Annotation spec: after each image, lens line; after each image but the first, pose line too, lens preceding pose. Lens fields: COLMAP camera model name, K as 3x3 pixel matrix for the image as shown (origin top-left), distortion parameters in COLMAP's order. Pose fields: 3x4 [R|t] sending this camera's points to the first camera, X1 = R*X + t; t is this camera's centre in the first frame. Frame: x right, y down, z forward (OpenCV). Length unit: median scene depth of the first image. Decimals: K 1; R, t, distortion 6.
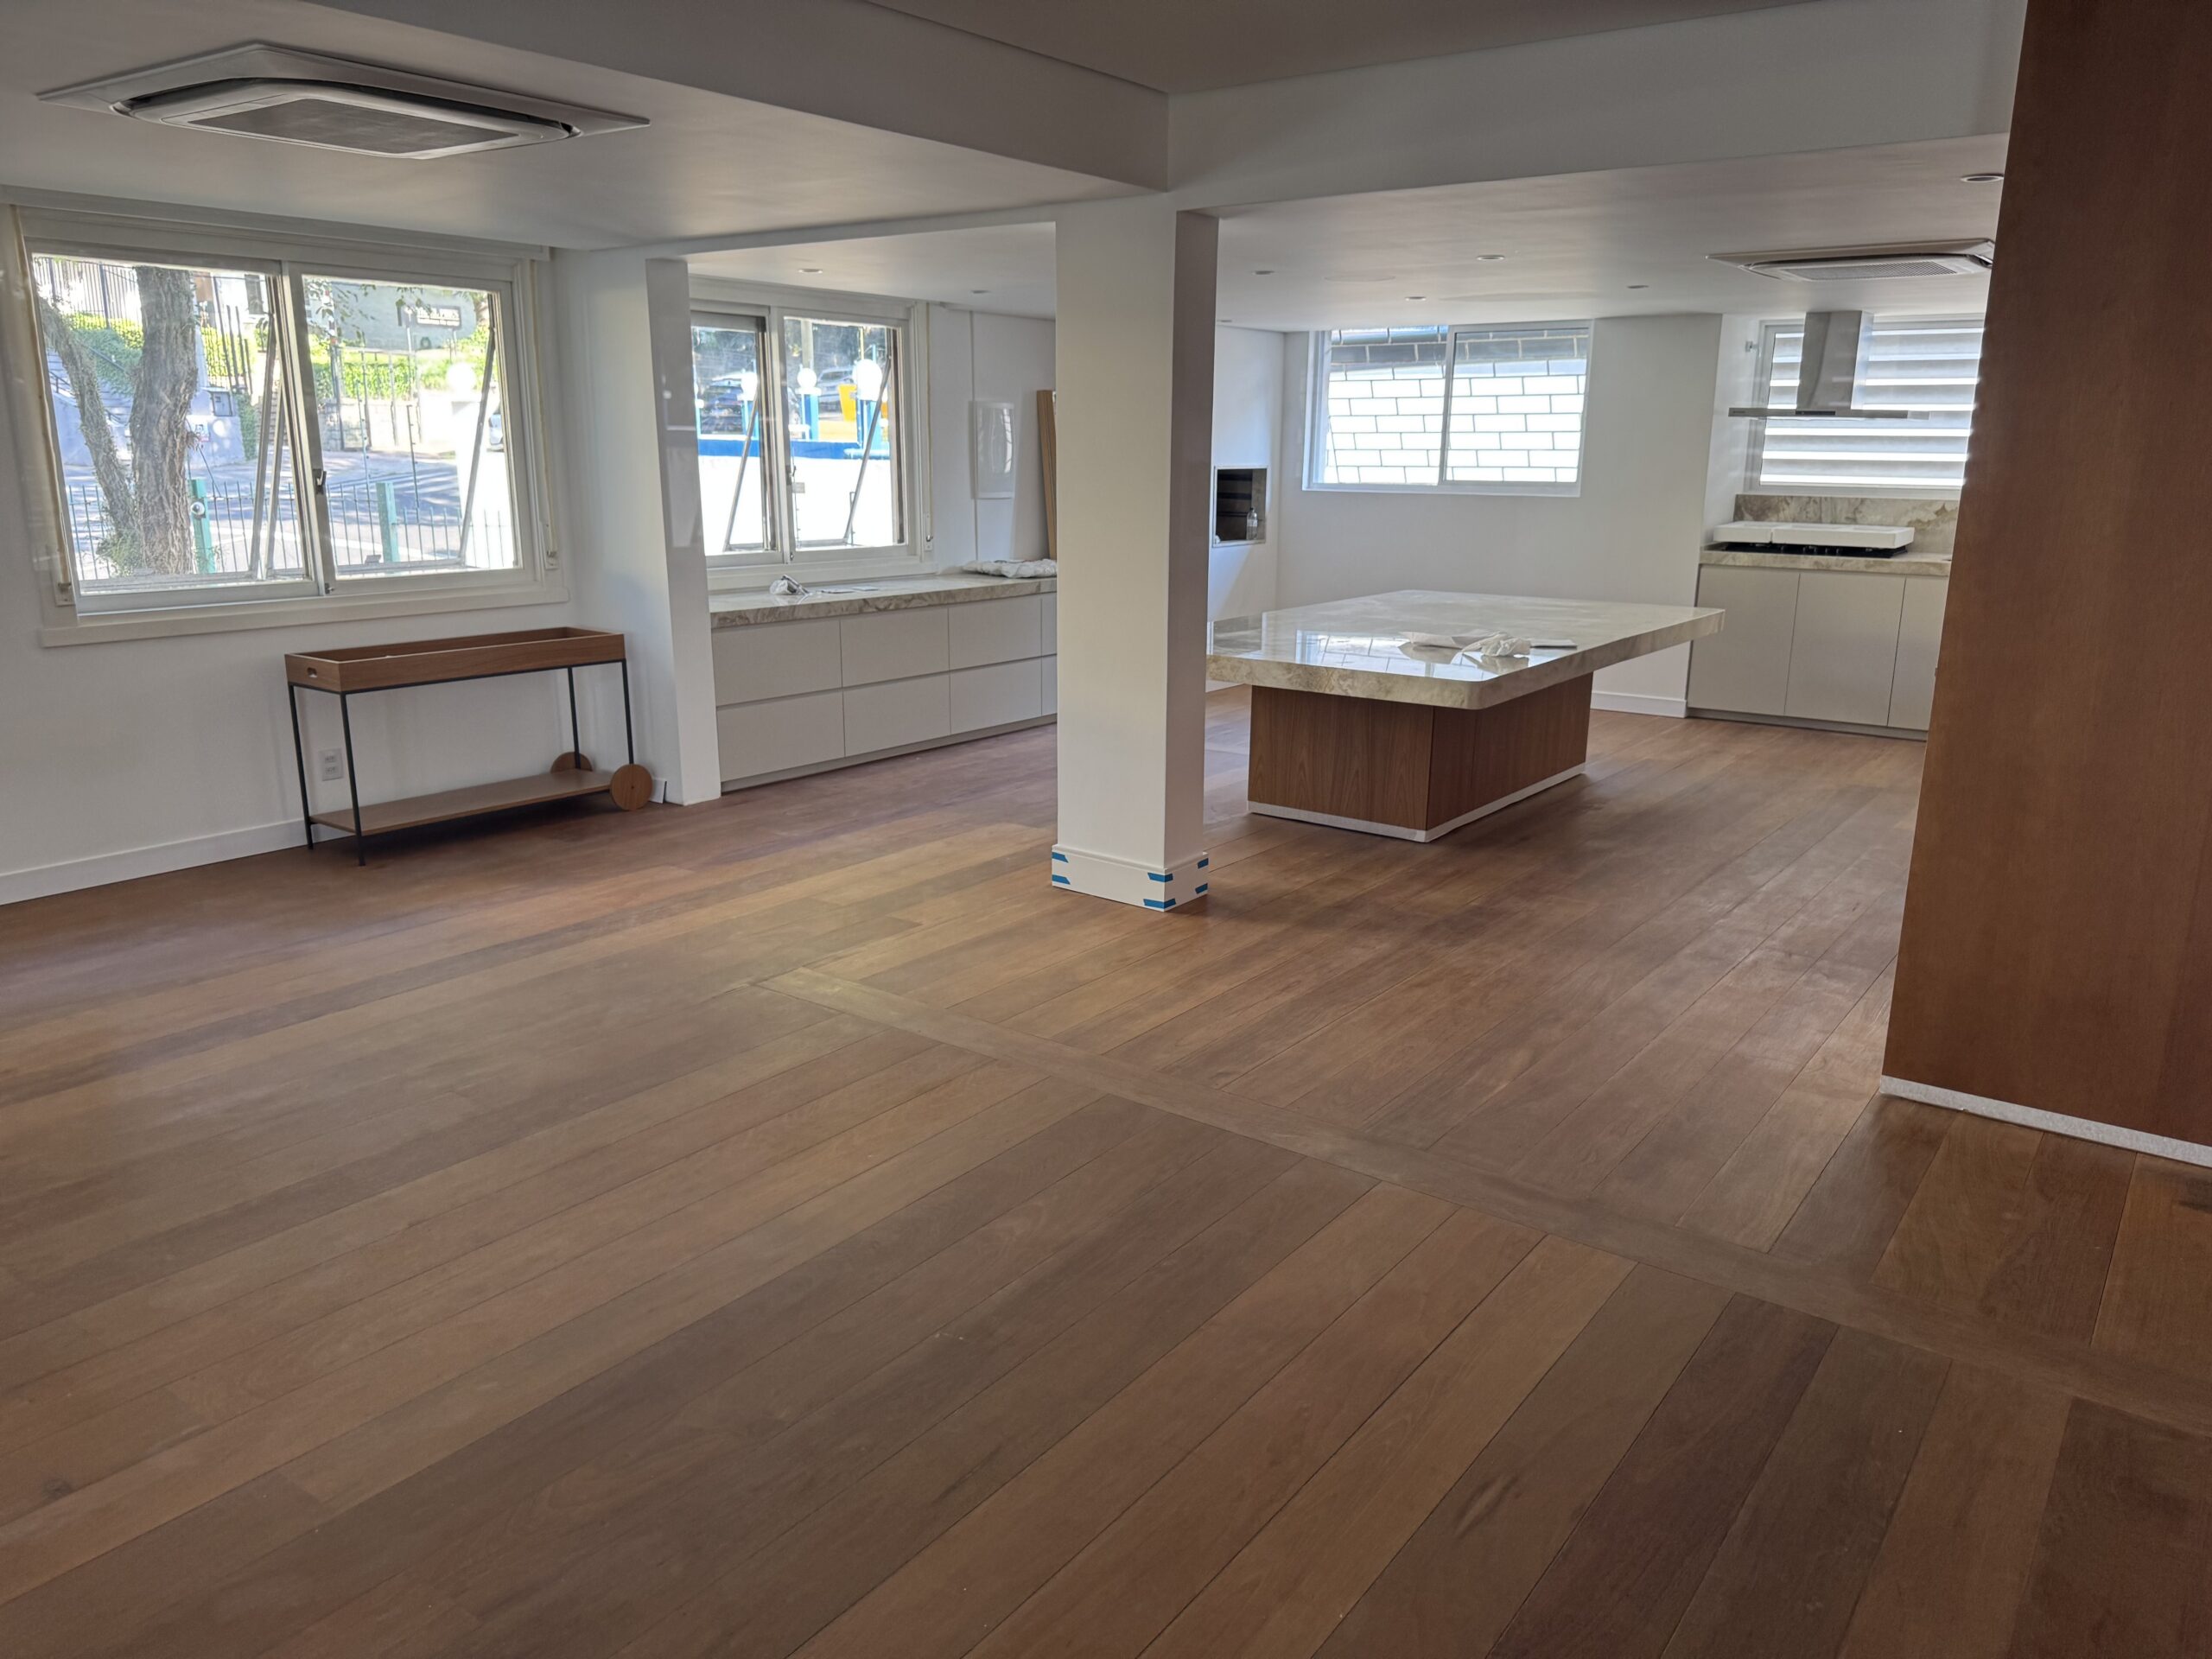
lens RADIAL K [[1561.9, 0, 1127.1], [0, 1561.9, 831.2], [0, 0, 1]] dist [0.063964, -0.086334]
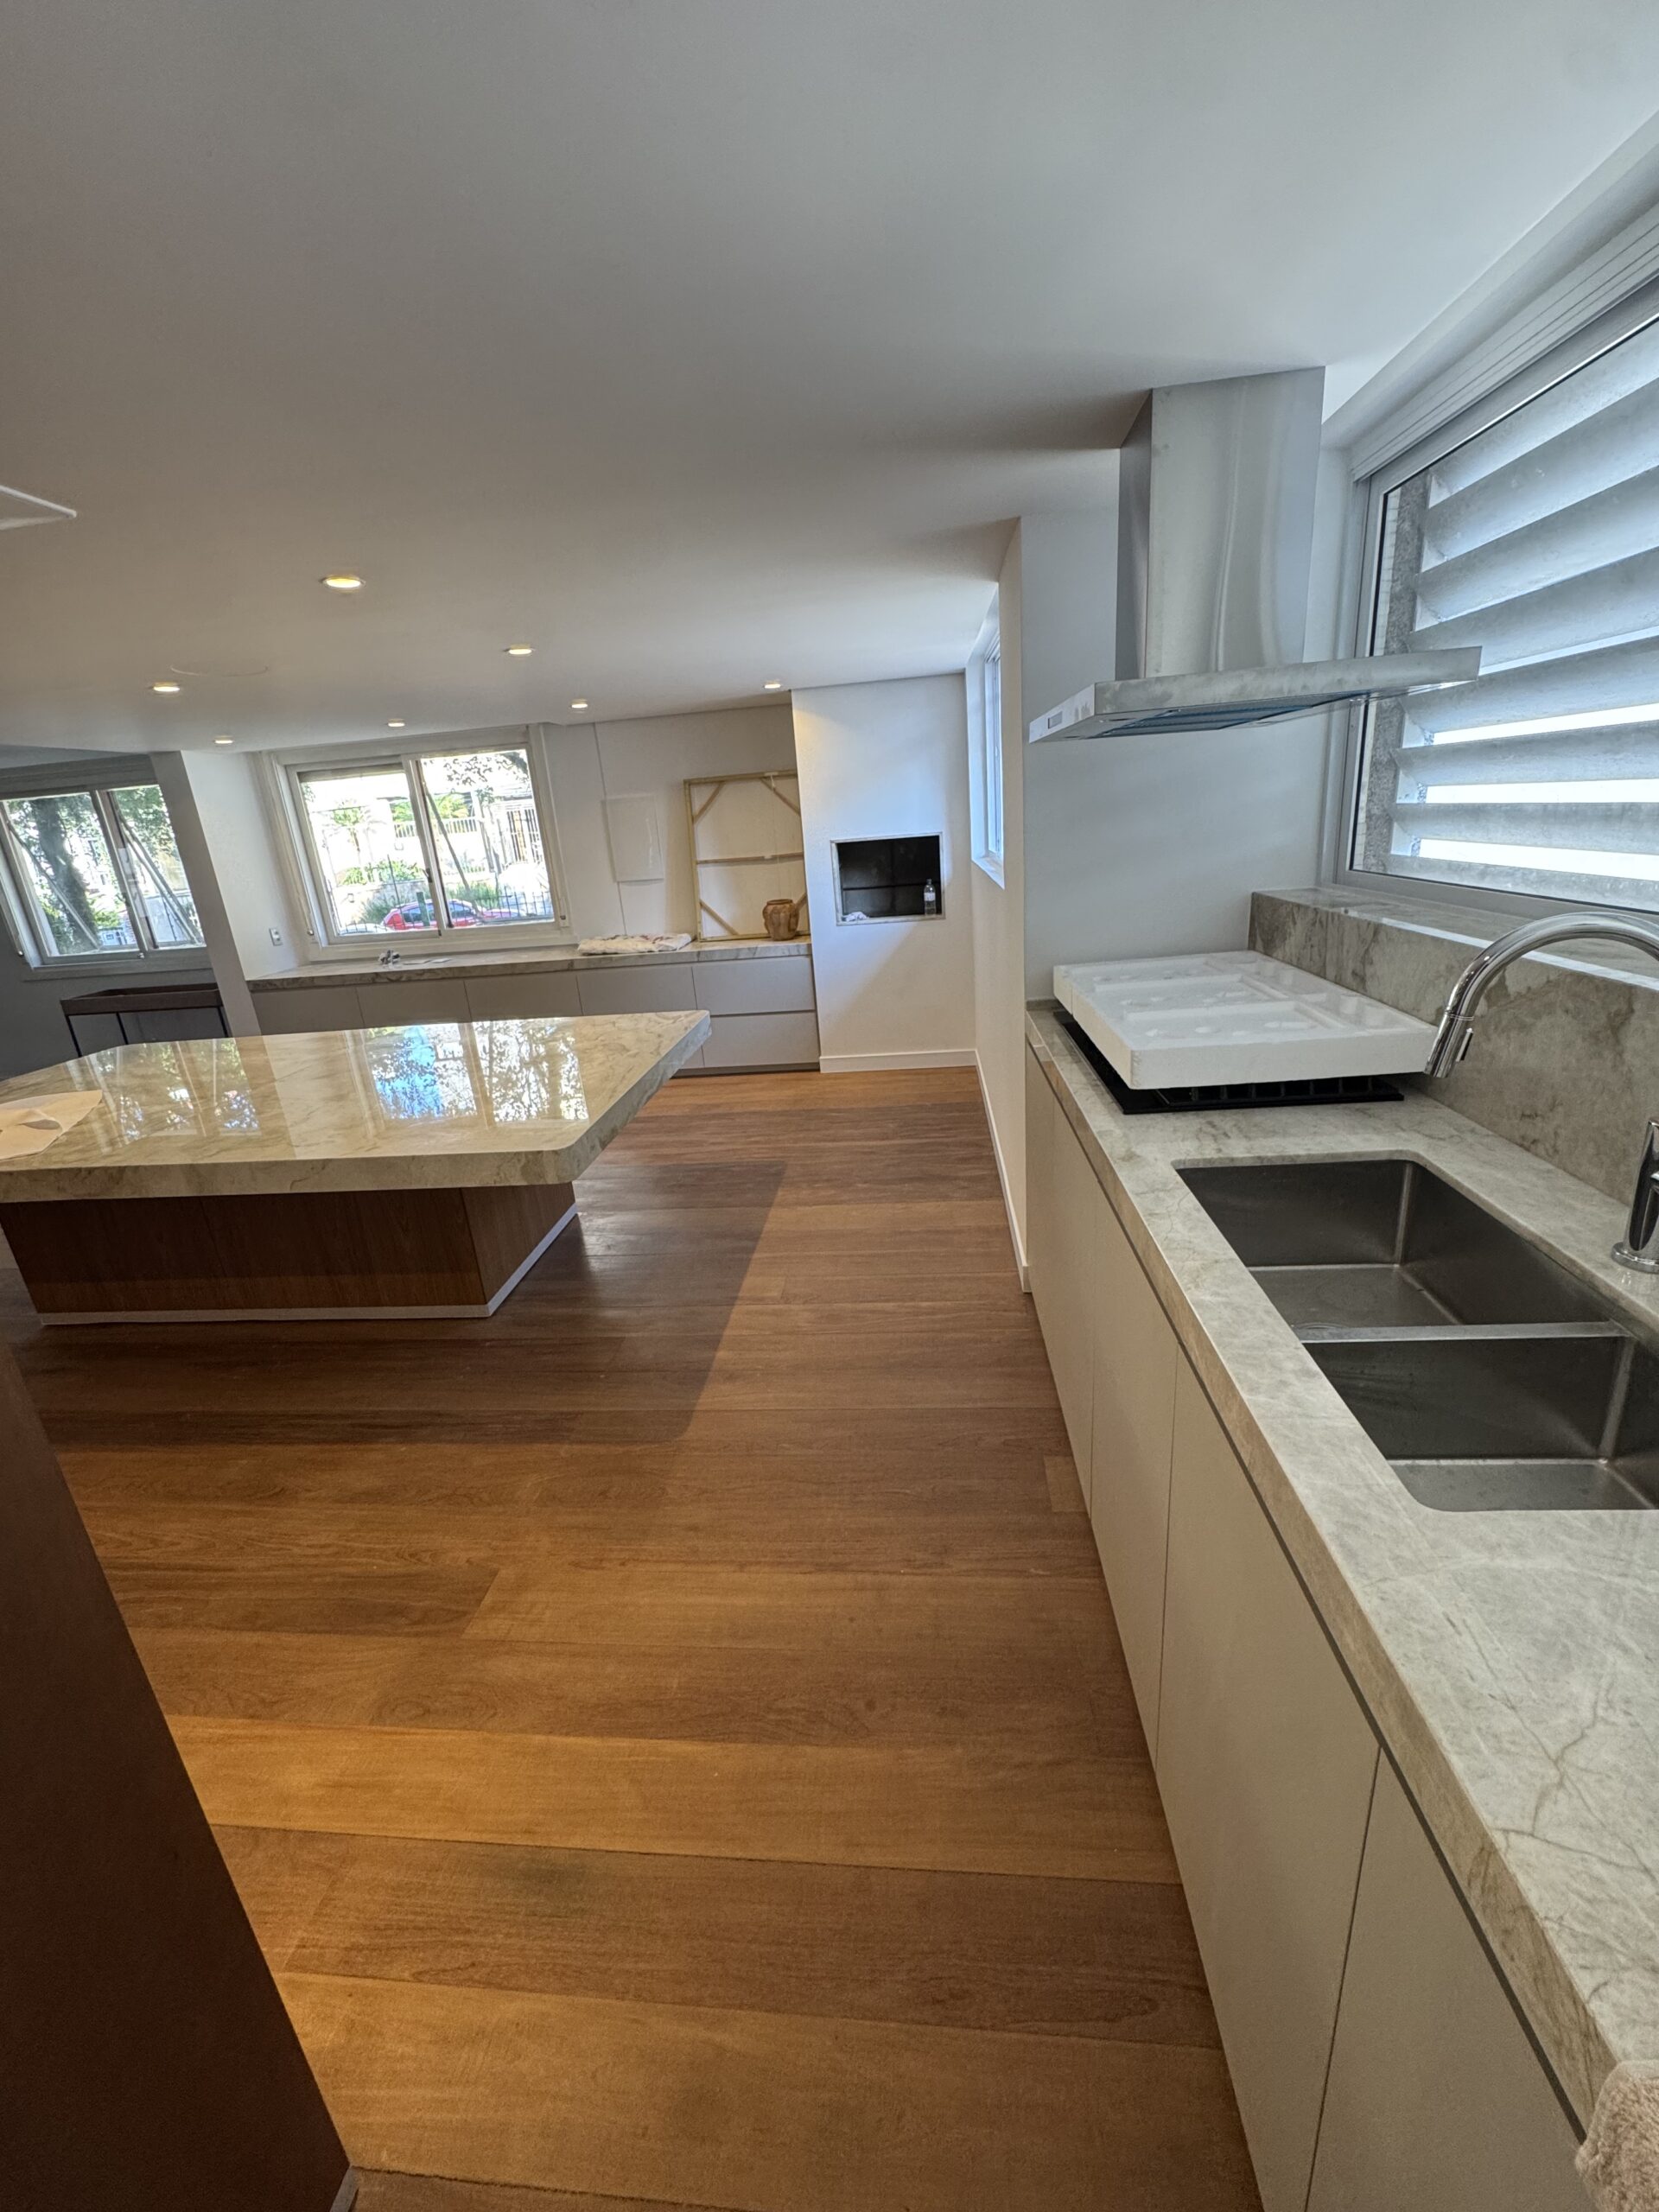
lens RADIAL K [[885.5, 0, 831.1], [0, 885.5, 1098.5], [0, 0, 1]] dist [-0.005227, 0.000654]
pose [[0.504705, 0.219566, -0.834903, 0.795382], [-0.126841, 0.975480, 0.179860, -0.263365], [0.853923, 0.015124, 0.520180, 1.075980]]
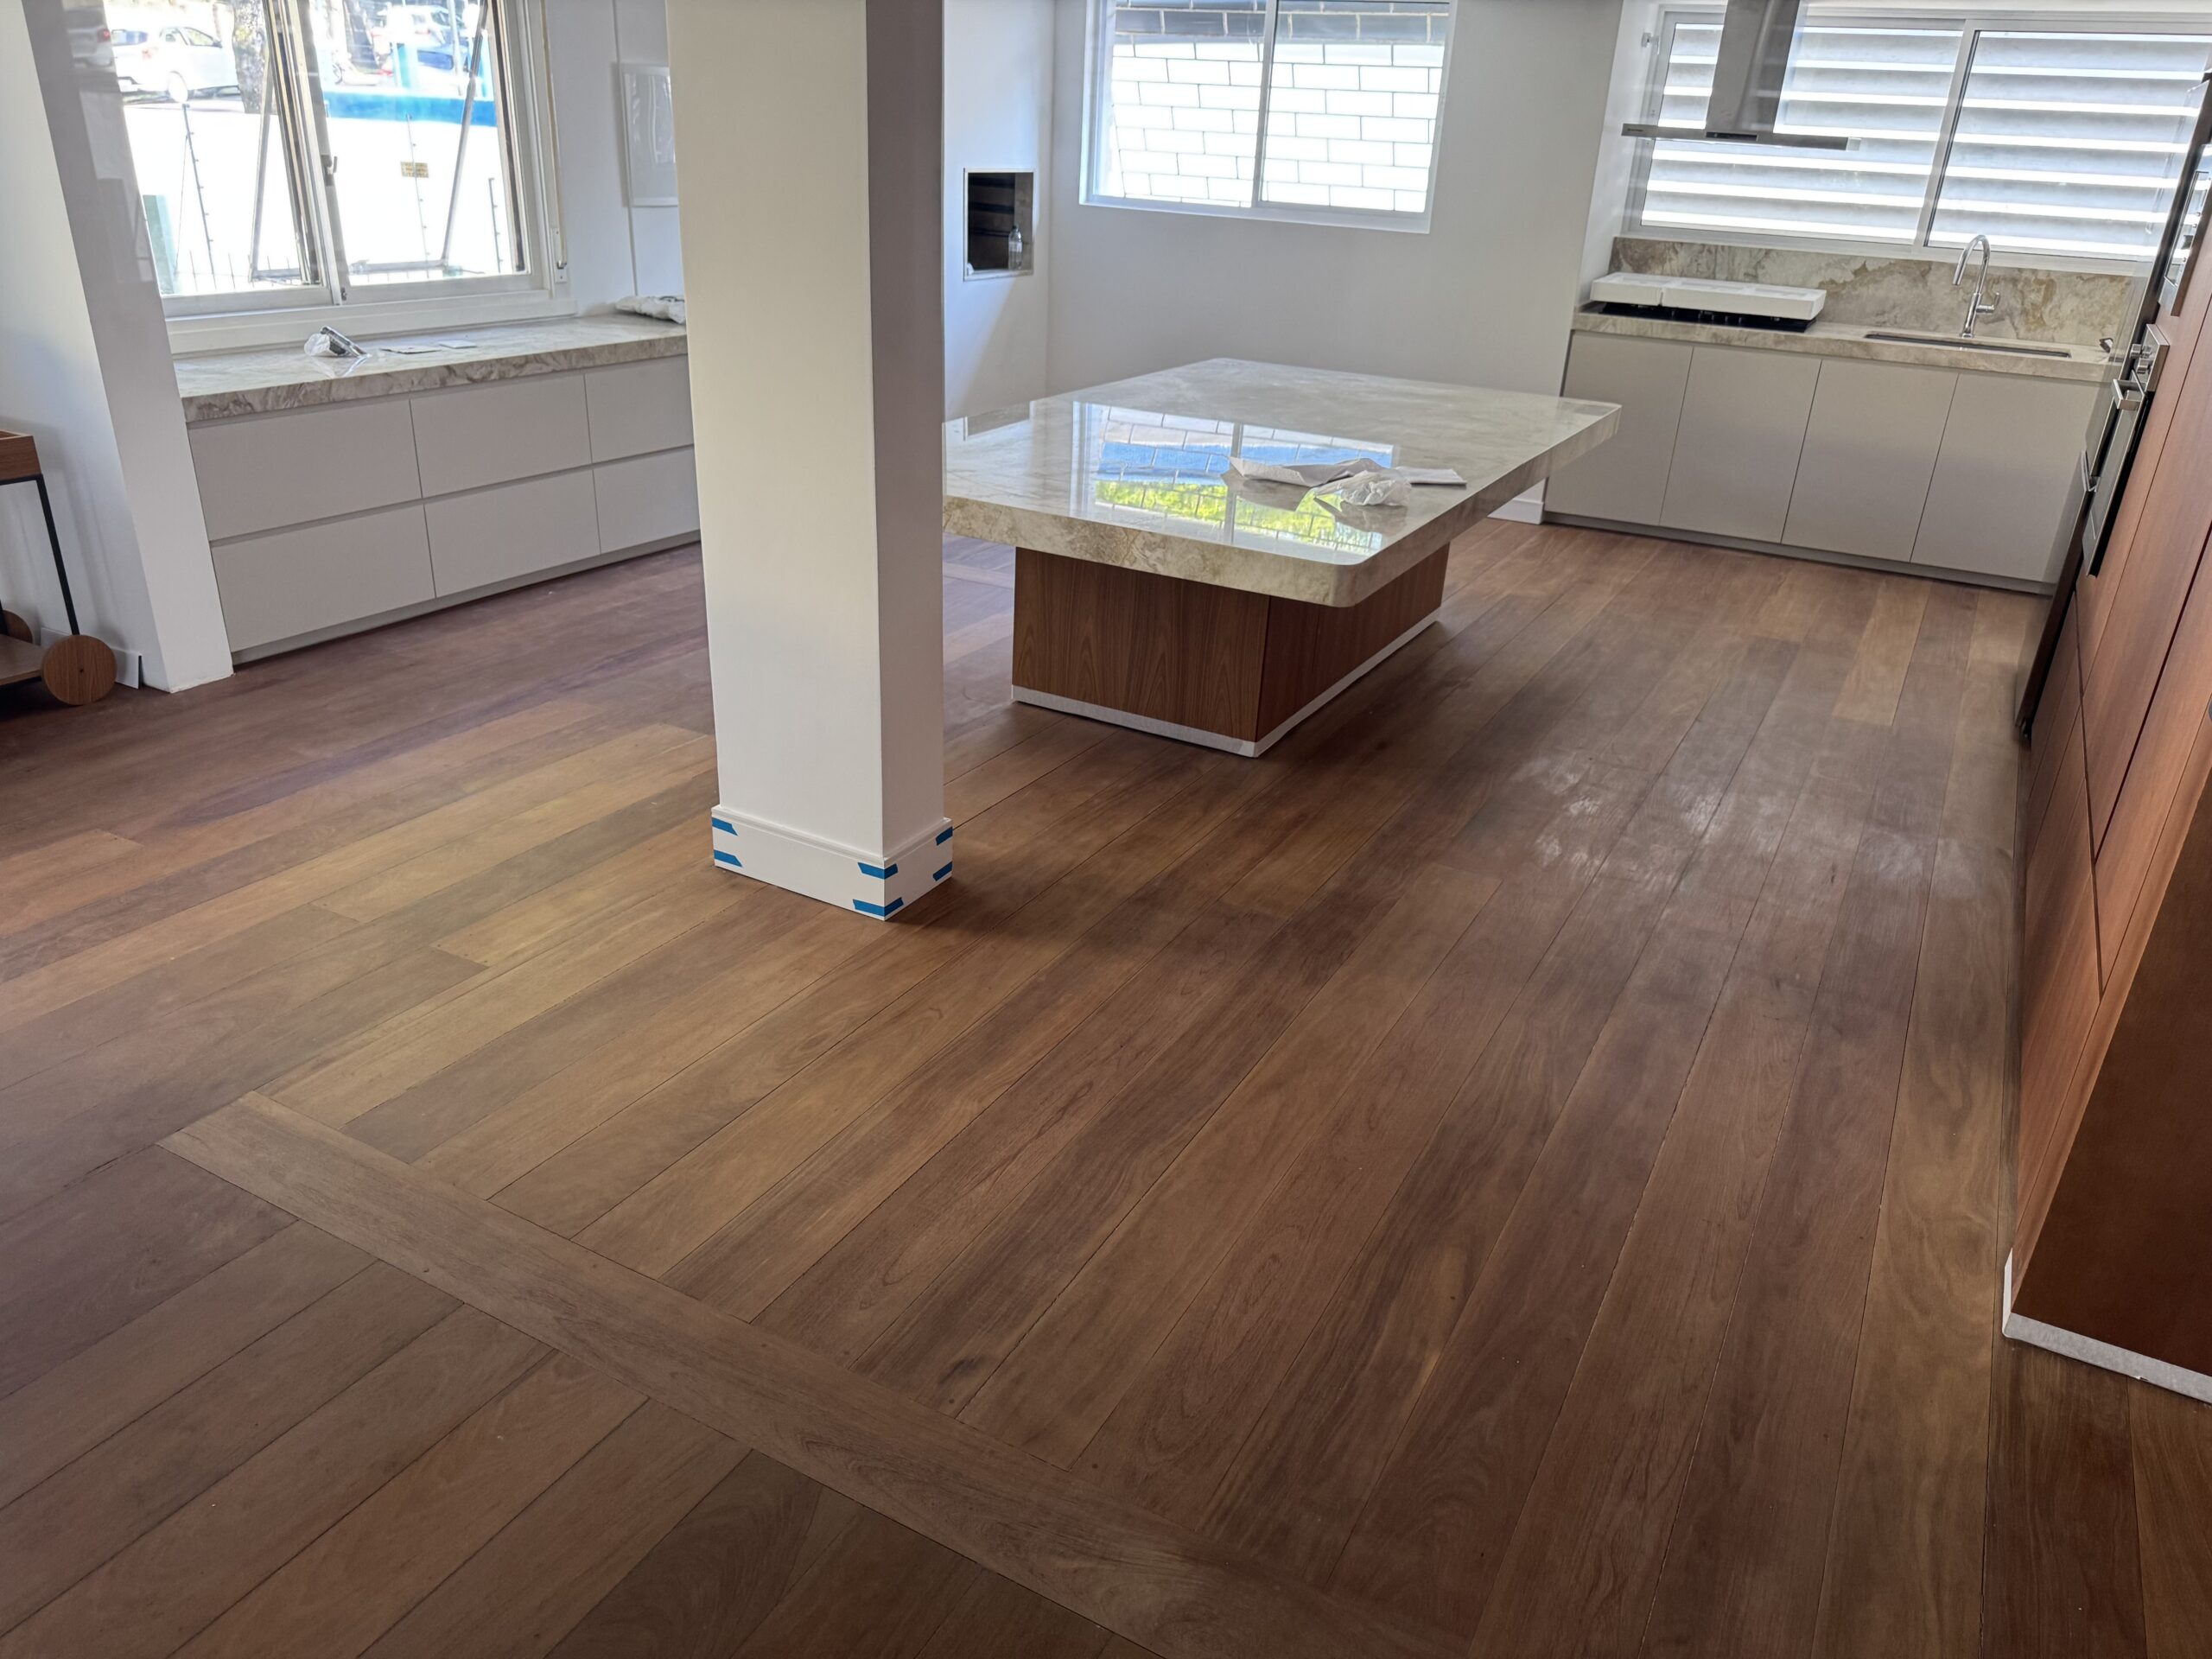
lens RADIAL K [[1561.9, 0, 1118.5], [0, 1561.9, 830.2], [0, 0, 1]] dist [0.063964, -0.086334]
pose [[0.989896, -0.018378, 0.140603, 0.024155], [-0.007733, 0.983092, 0.182947, -0.087653], [-0.141588, -0.182186, 0.973017, 0.281620]]
